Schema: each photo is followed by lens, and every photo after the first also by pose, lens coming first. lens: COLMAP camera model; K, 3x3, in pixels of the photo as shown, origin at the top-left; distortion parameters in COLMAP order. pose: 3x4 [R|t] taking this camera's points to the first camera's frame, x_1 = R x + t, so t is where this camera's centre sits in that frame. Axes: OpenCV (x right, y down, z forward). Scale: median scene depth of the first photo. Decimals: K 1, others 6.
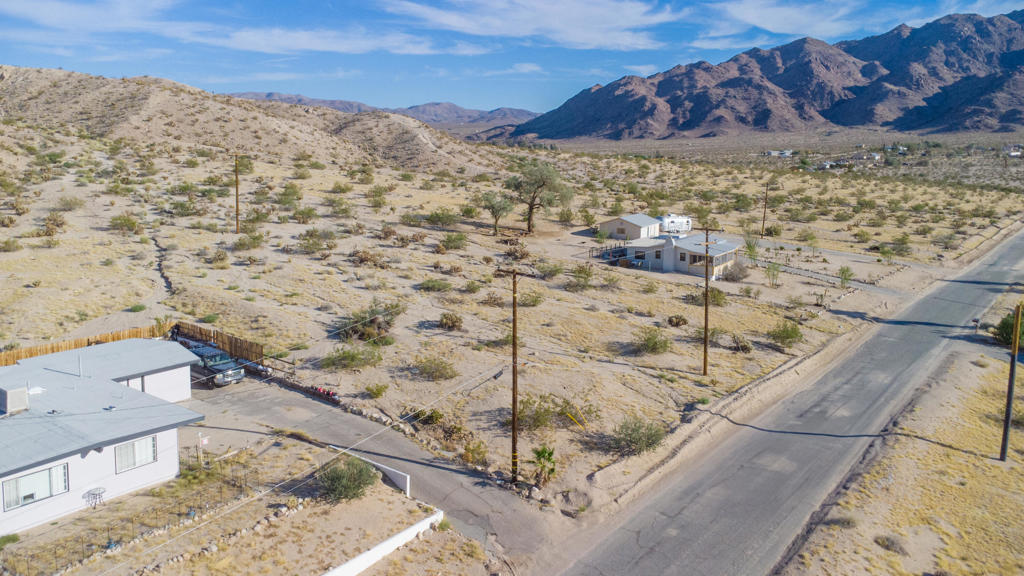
lens RADIAL K [[778.9, 0, 507.3], [0, 778.9, 287.7], [0, 0, 1]] dist [0.007641, 0.001209]
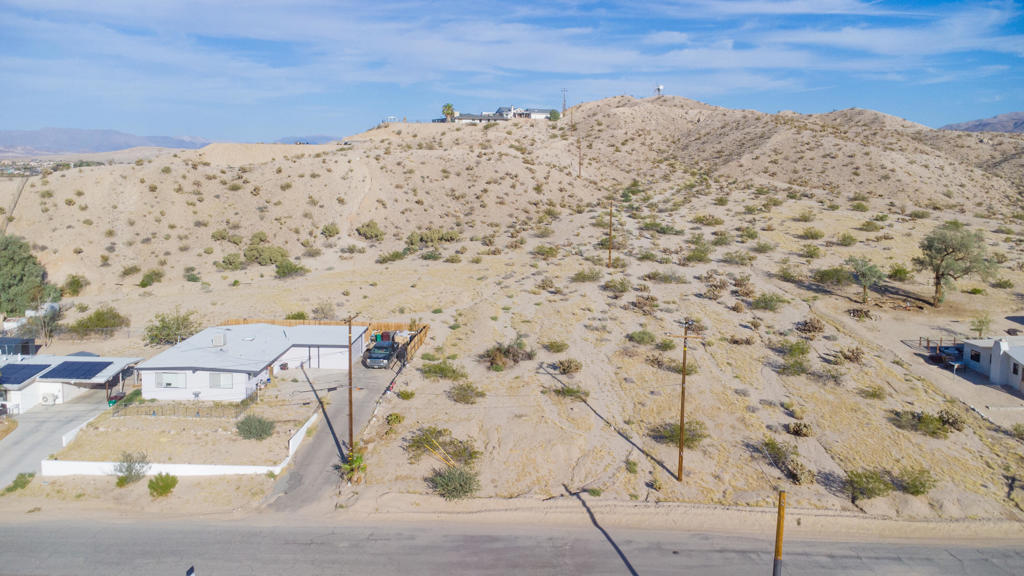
lens RADIAL K [[778.9, 0, 505.7], [0, 778.9, 287.0], [0, 0, 1]] dist [0.007641, 0.001209]
pose [[0.568235, 0.133266, -0.812003, 0.773464], [-0.155258, 0.986438, 0.053246, -0.115103], [0.808087, 0.095813, 0.581219, 0.267367]]
